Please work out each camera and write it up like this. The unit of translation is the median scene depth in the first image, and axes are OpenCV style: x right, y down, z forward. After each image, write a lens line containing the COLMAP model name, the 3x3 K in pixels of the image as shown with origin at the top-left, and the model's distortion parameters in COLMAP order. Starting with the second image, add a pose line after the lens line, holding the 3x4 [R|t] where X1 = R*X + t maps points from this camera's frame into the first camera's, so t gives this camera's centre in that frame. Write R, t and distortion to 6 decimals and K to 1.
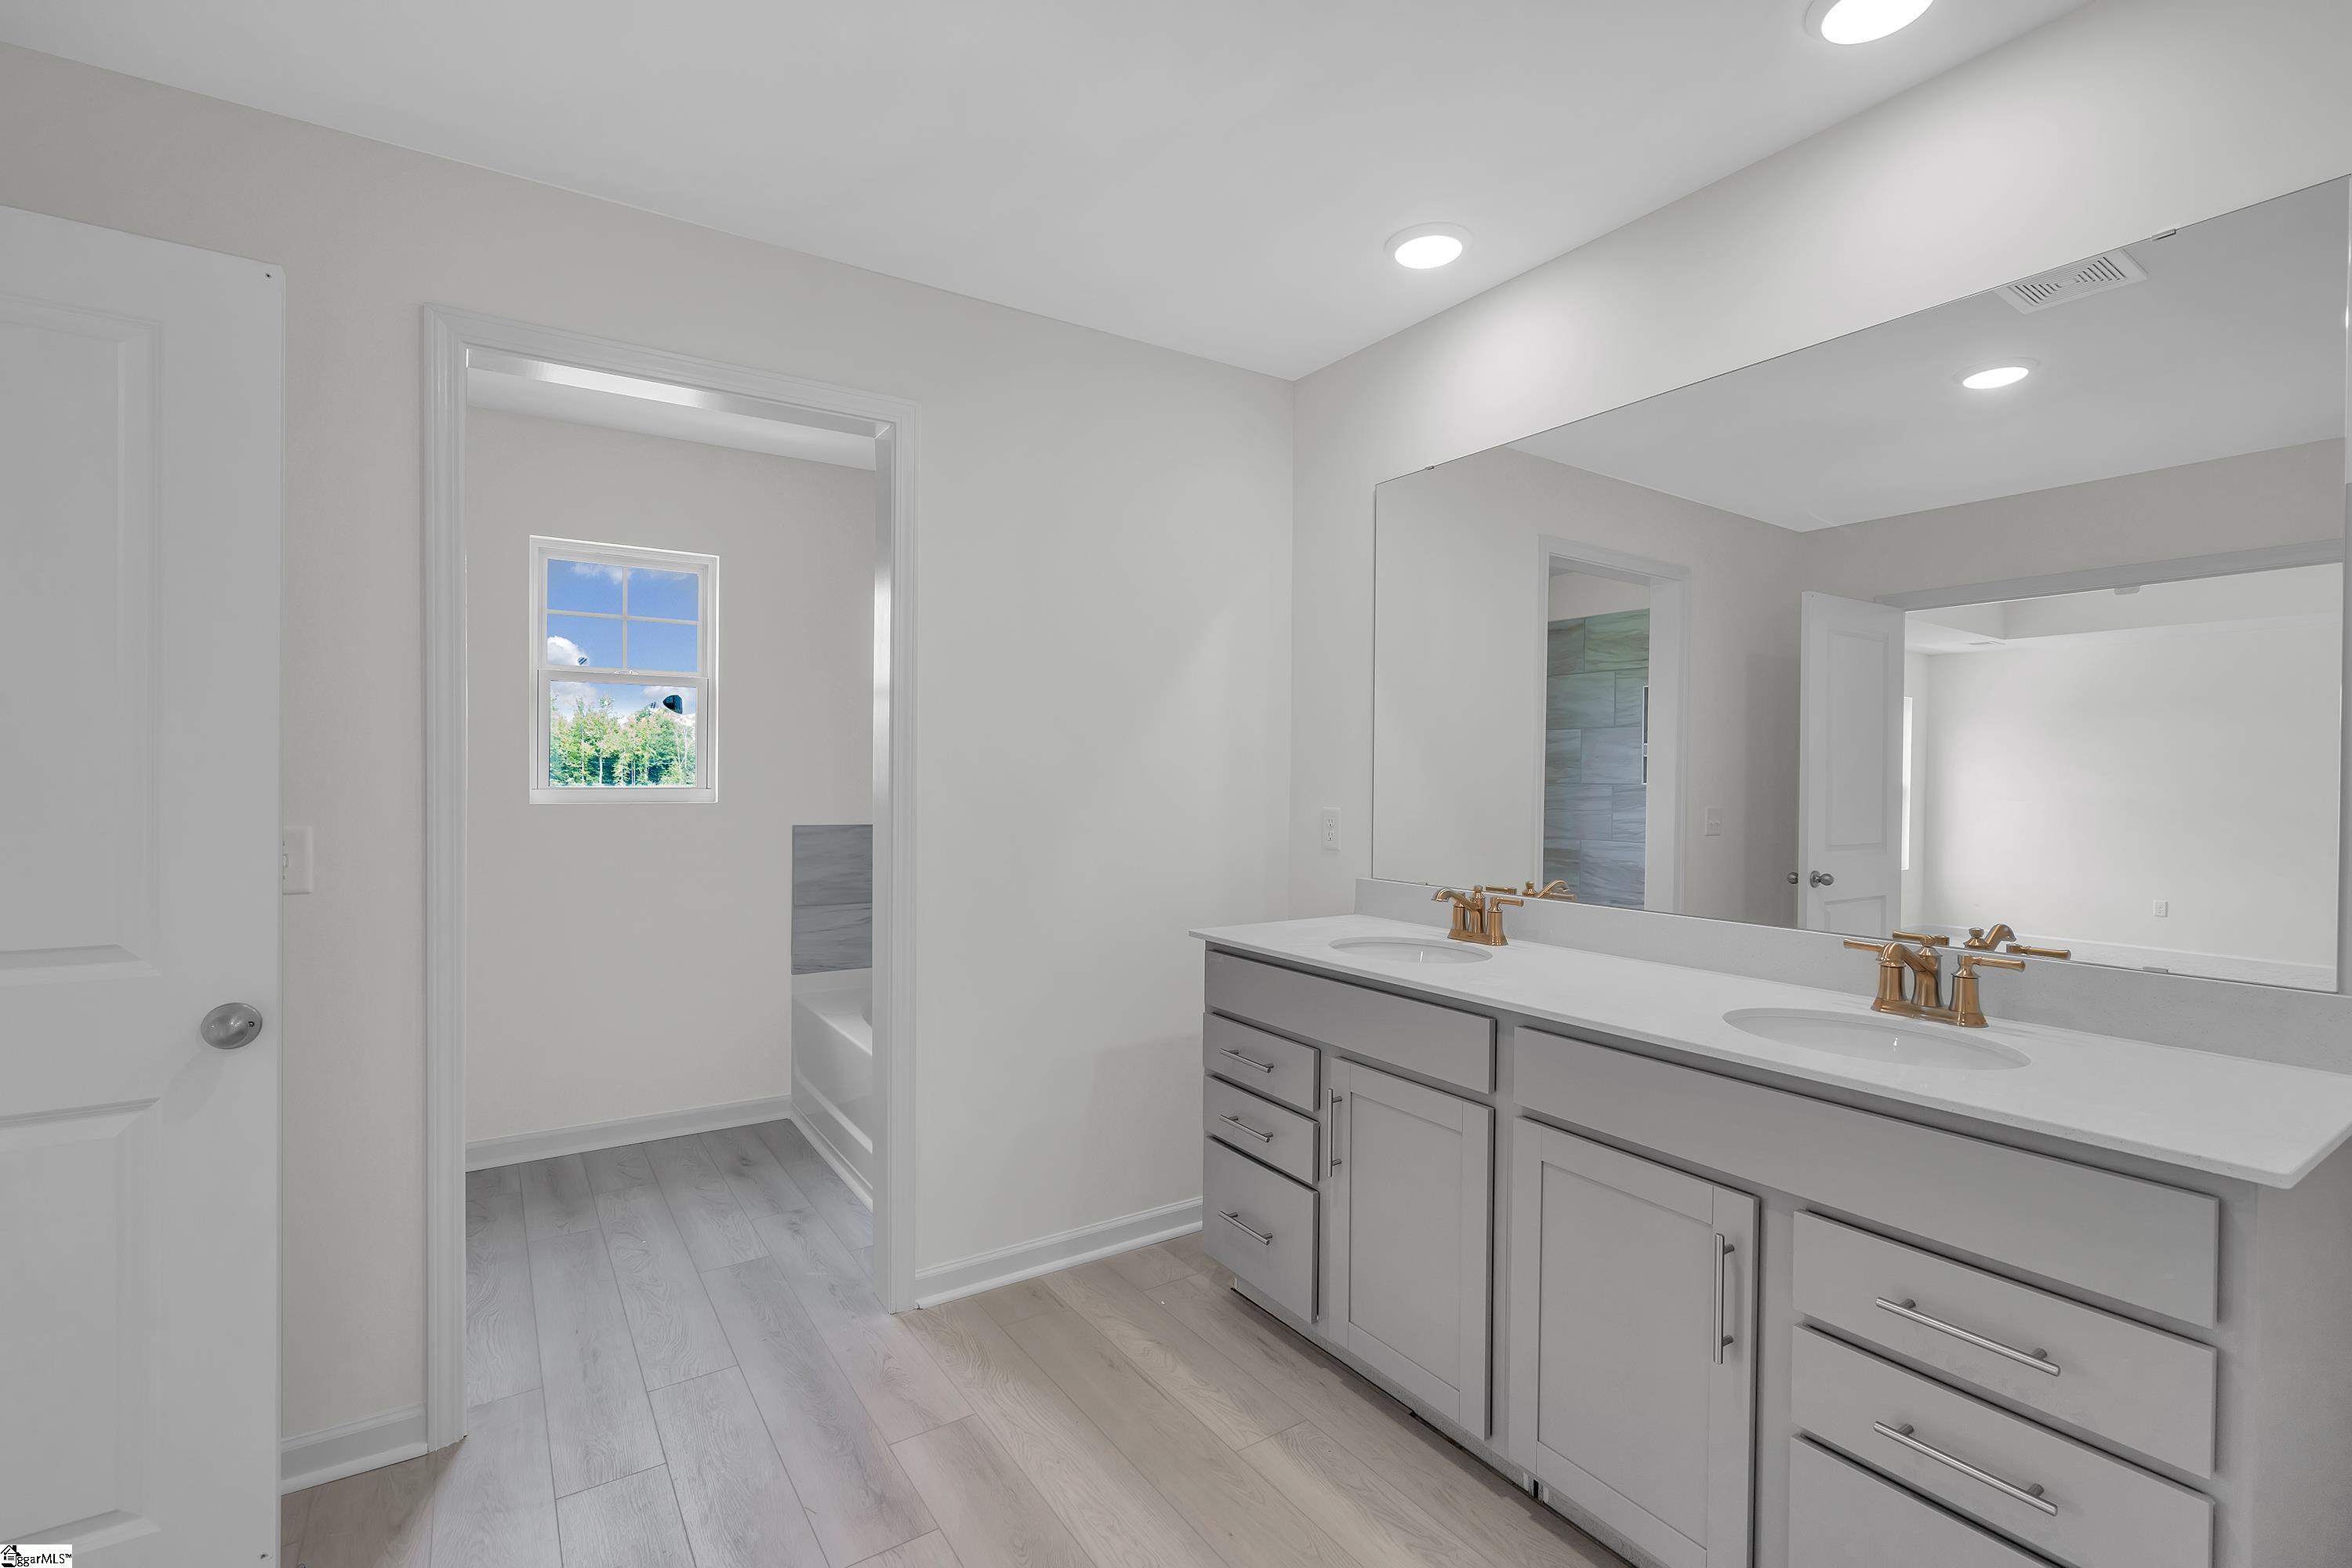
lens RADIAL K [[1047.3, 0, 1177.1], [0, 1047.3, 784.7], [0, 0, 1]] dist [-0.006610, 0.000918]
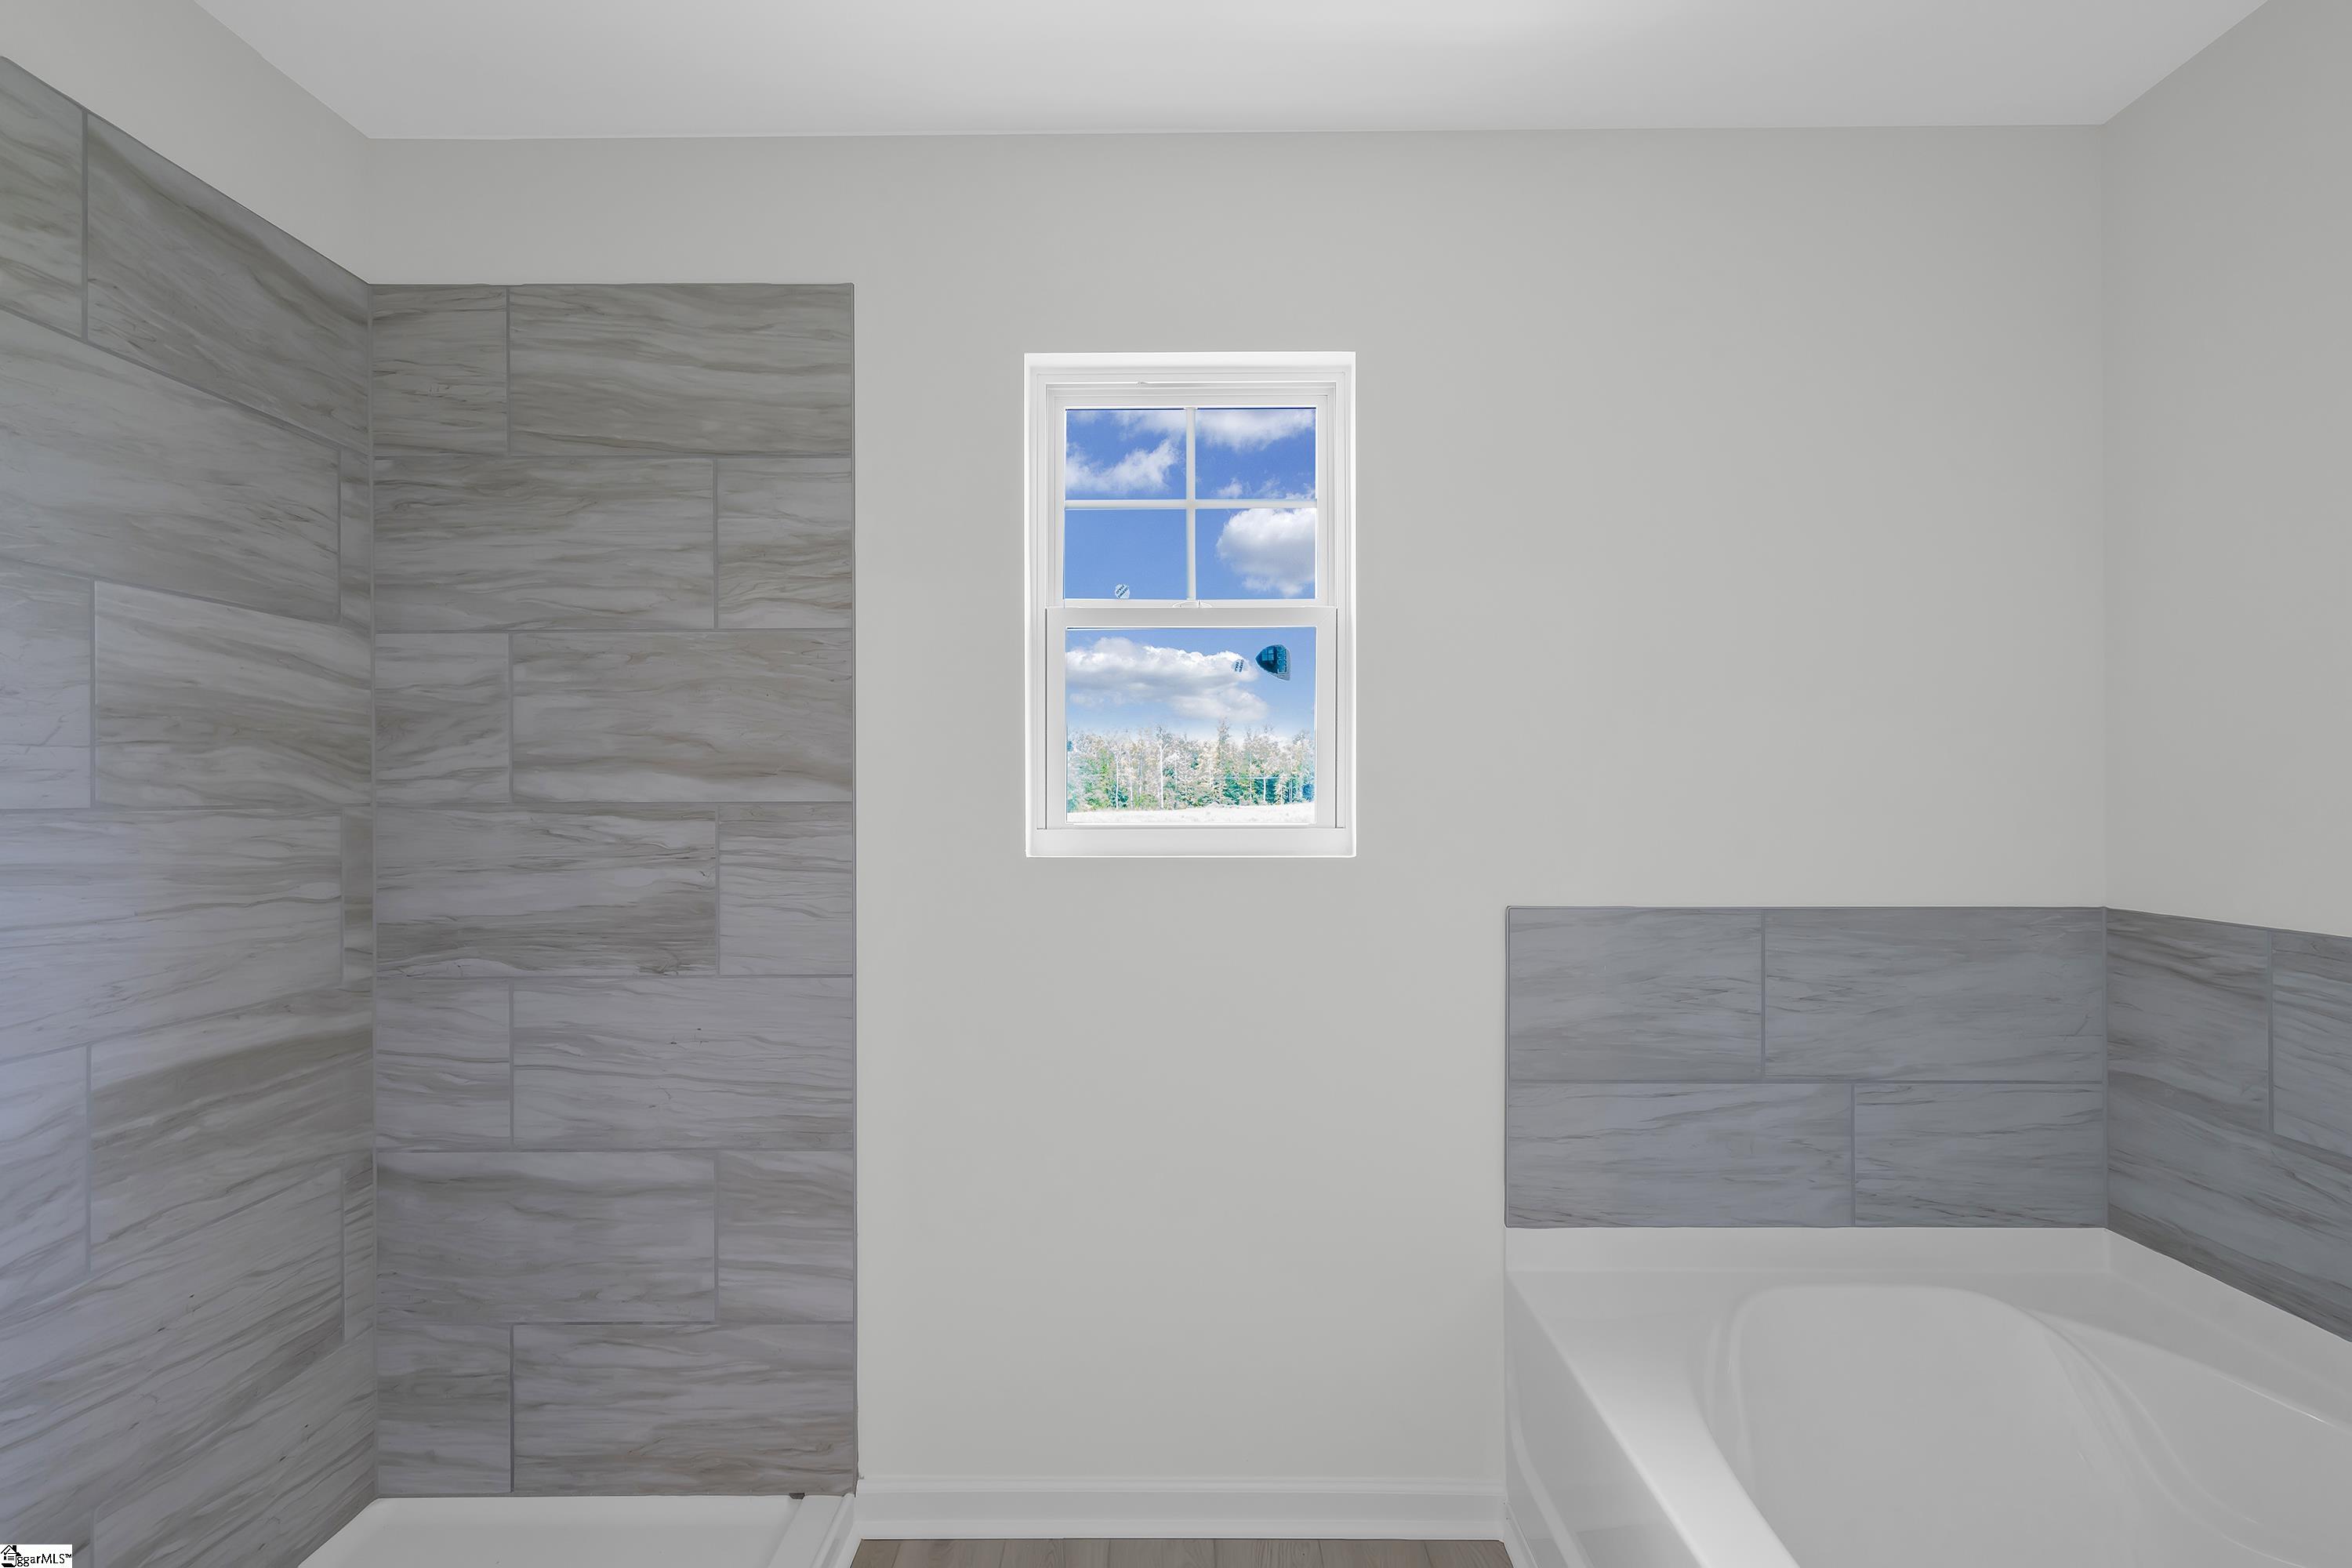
lens RADIAL K [[1047.3, 0, 1178.2], [0, 1047.3, 792.5], [0, 0, 1]] dist [-0.006610, 0.000918]
pose [[0.832193, -0.007626, -0.554433, -0.230970], [0.002837, 0.999951, -0.009496, -0.008522], [0.554478, 0.006330, 0.832174, 0.533657]]
